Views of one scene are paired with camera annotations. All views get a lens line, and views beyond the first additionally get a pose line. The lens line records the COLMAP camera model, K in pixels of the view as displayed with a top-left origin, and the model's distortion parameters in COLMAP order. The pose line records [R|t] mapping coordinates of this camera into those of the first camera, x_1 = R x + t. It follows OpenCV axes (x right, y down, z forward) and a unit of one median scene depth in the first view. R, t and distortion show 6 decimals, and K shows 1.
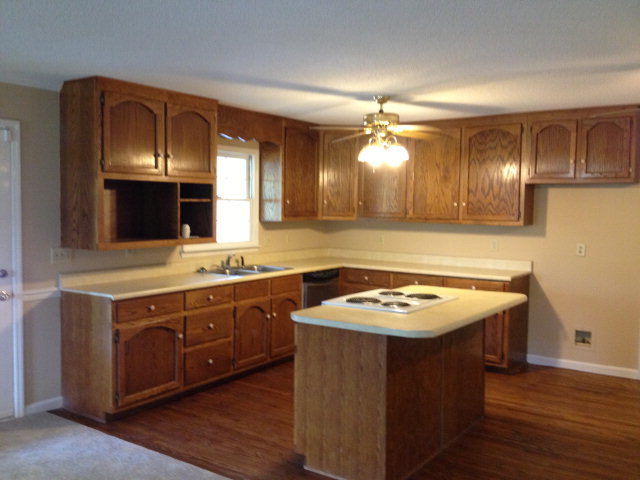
lens RADIAL K [[598.0, 0, 320.0], [0, 598.0, 240.0], [0, 0, 1]] dist [0.153153, -0.420265]
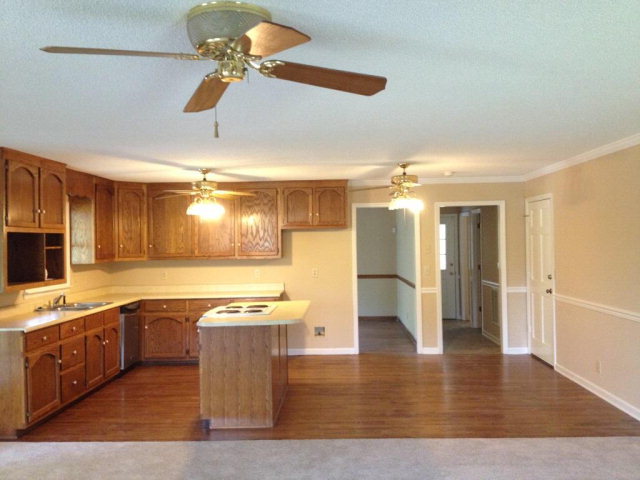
lens RADIAL K [[598.0, 0, 320.0], [0, 598.0, 240.0], [0, 0, 1]] dist [0.153153, -0.420265]
pose [[0.832759, -0.025046, 0.553069, -0.413326], [0.061820, 0.996935, -0.047936, 0.007997], [-0.550173, 0.074110, 0.831755, -0.268201]]
